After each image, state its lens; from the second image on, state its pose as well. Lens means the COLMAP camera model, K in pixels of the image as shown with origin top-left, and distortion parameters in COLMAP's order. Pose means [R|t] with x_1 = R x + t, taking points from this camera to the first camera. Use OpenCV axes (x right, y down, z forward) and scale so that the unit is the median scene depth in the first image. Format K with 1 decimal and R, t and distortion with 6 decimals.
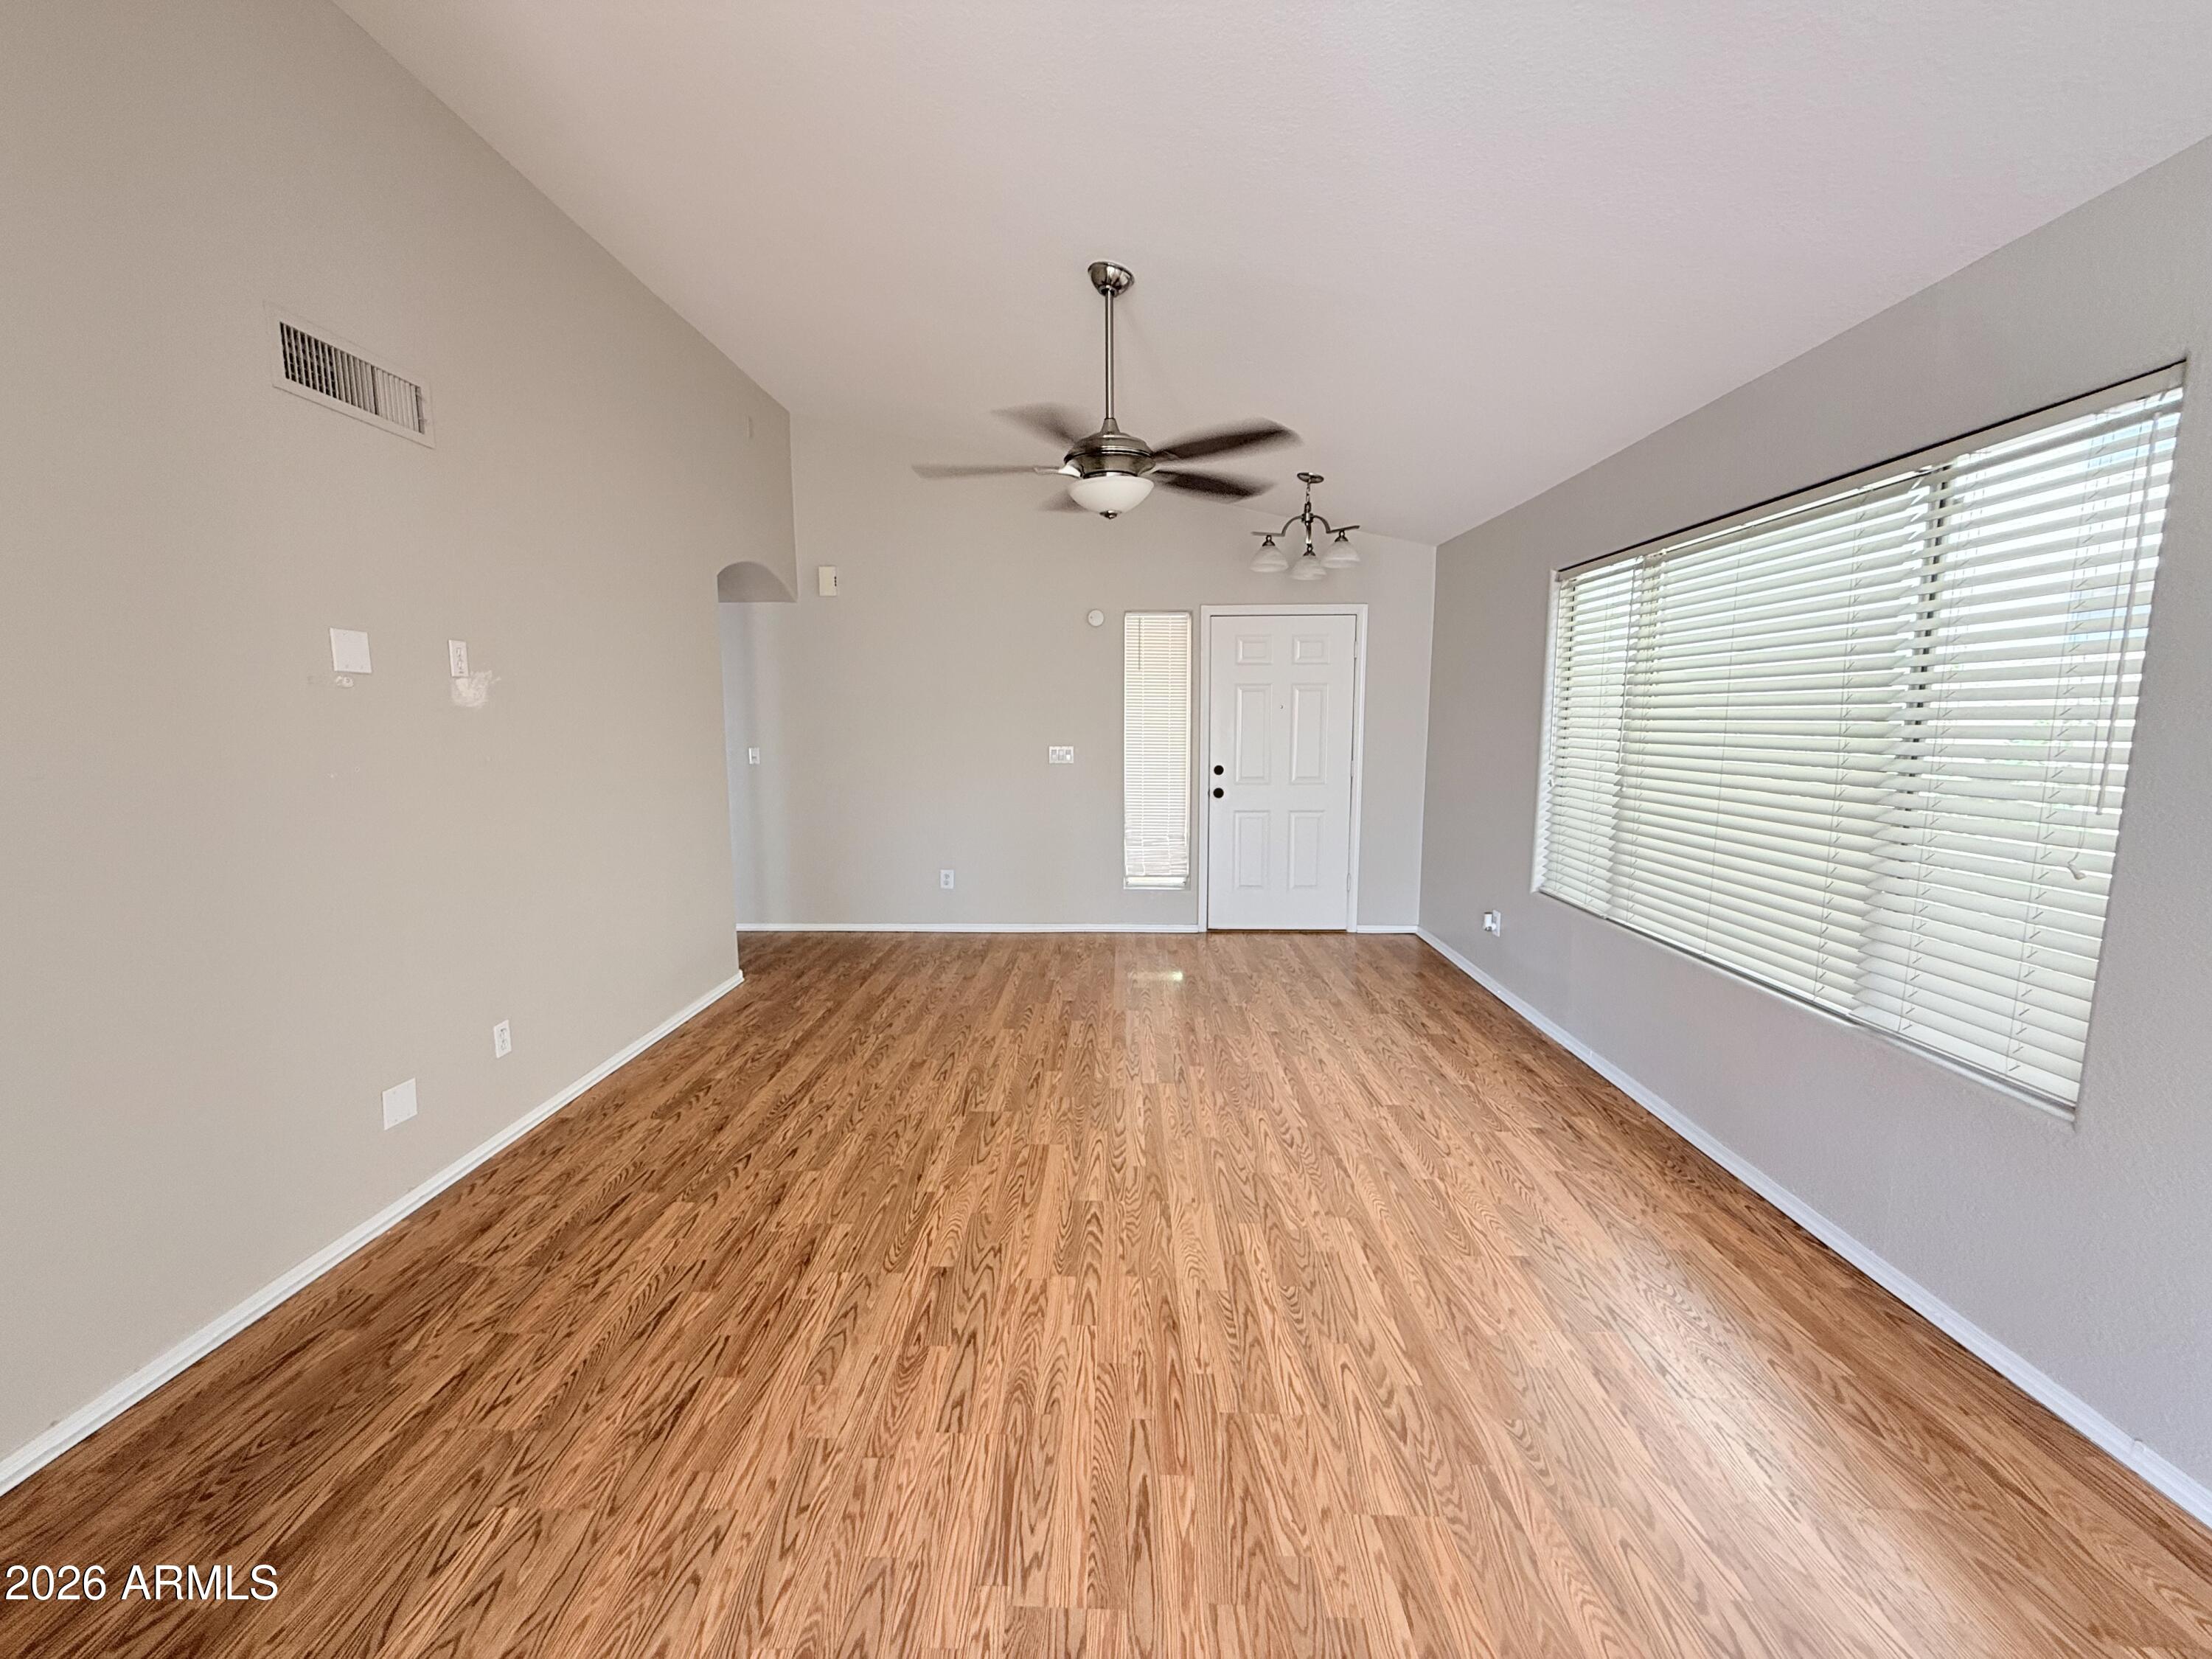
lens RADIAL K [[882.9, 0, 1100.0], [0, 882.9, 826.4], [0, 0, 1]] dist [-0.000584, 0.000281]
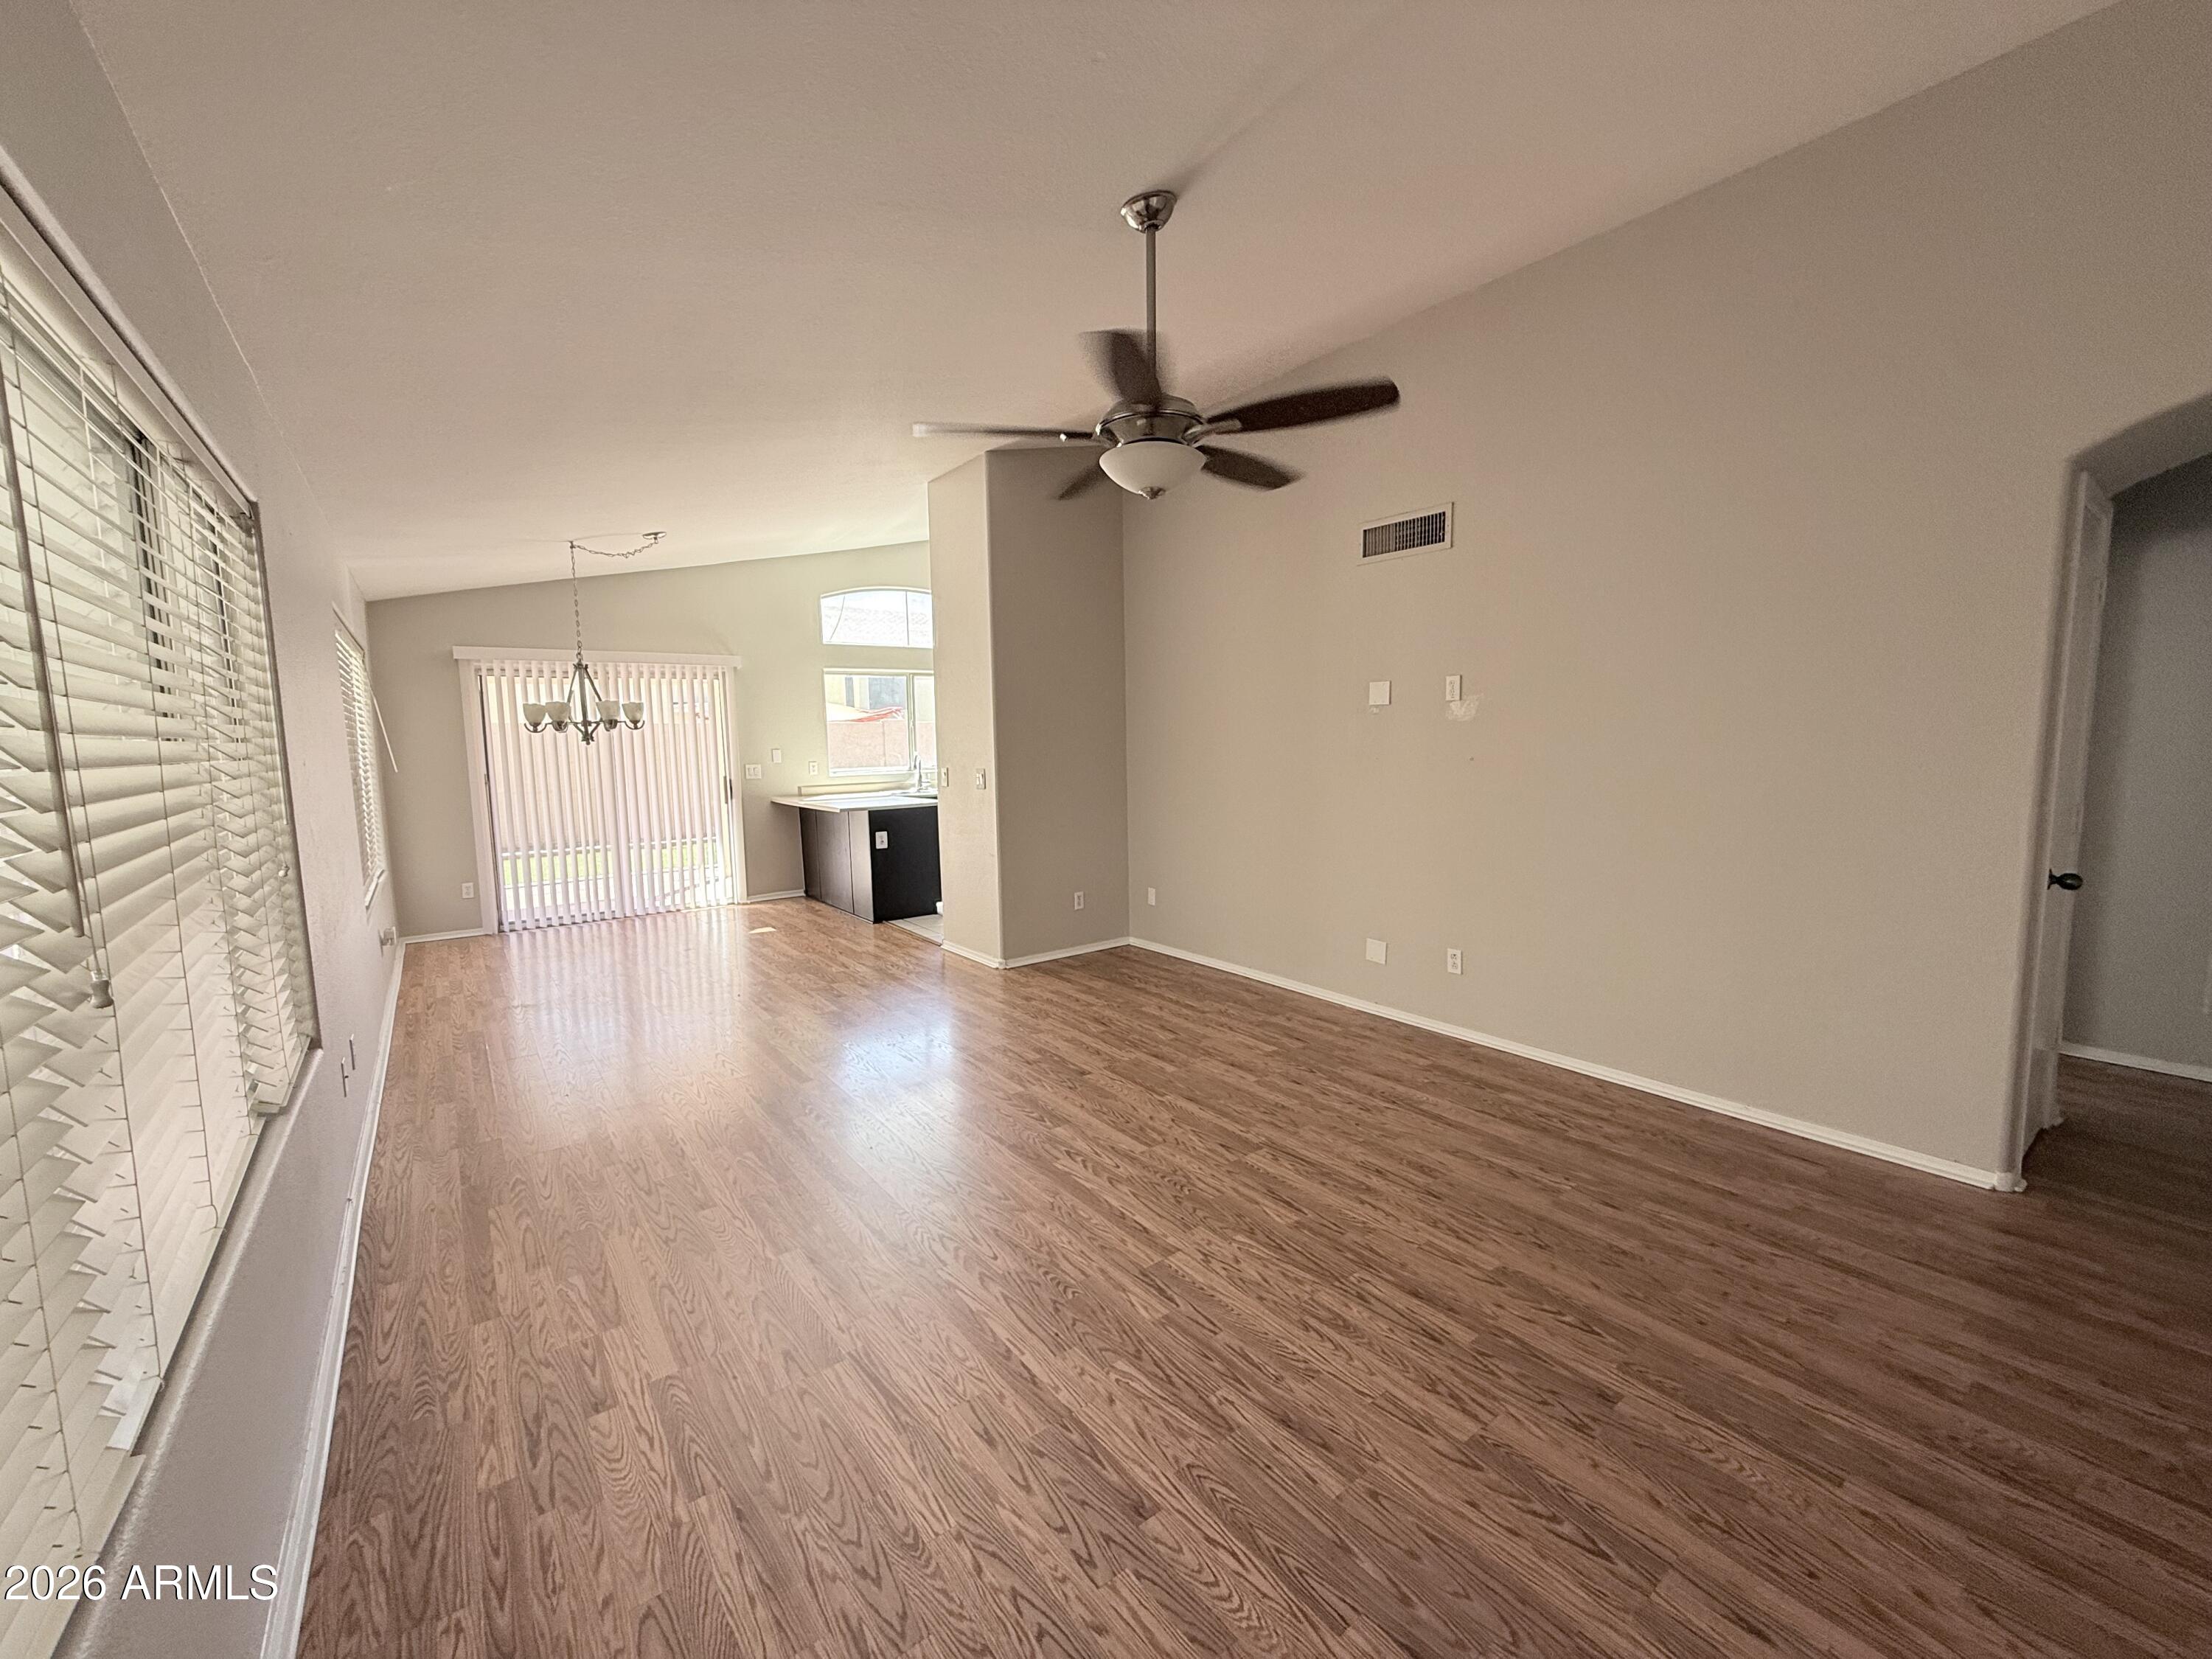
lens RADIAL K [[882.5, 0, 1097.4], [0, 882.5, 826.7], [0, 0, 1]] dist [0.000036, 0.000549]
pose [[-0.783650, 0.081639, -0.615814, 0.580045], [-0.057443, 0.977556, 0.202695, -0.207815], [0.618540, 0.194216, -0.761372, 1.630853]]
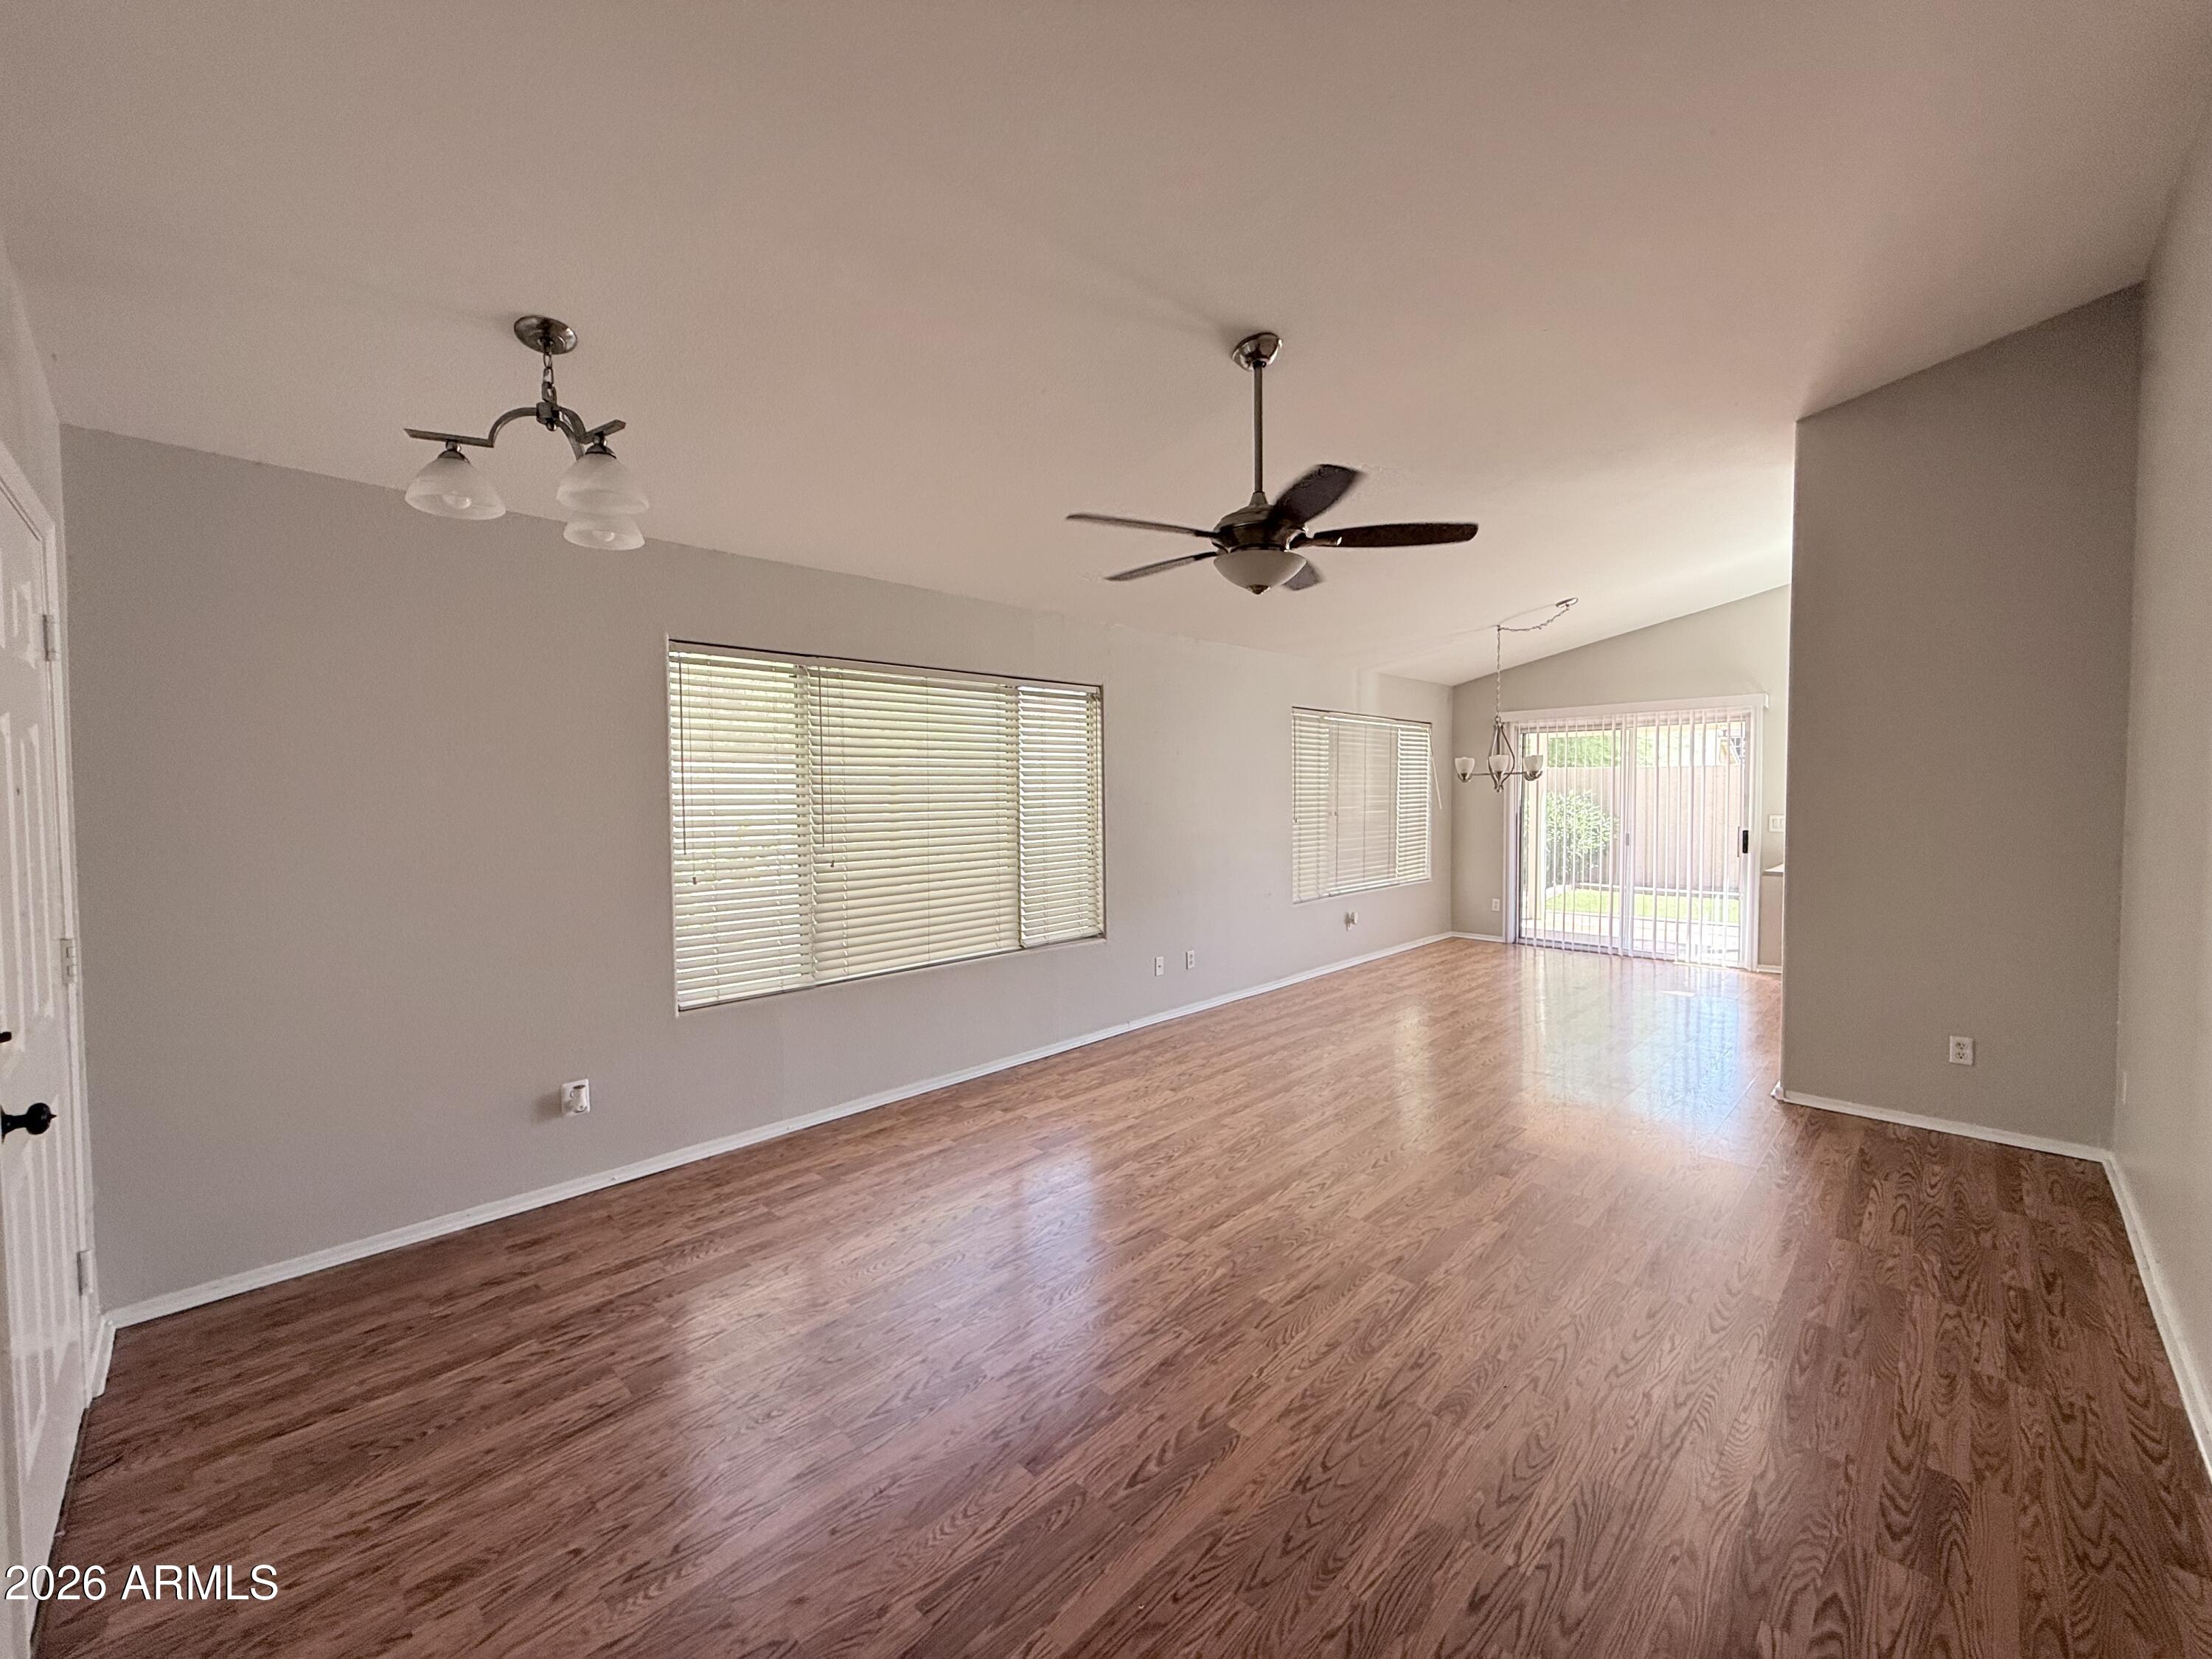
lens RADIAL K [[882.5, 0, 1097.4], [0, 882.5, 826.7], [0, 0, 1]] dist [0.000036, 0.000549]
pose [[-0.728751, -0.017879, 0.684545, -0.506820], [0.096940, 0.986898, 0.128975, -0.235570], [-0.677882, 0.160351, -0.717470, 1.806029]]
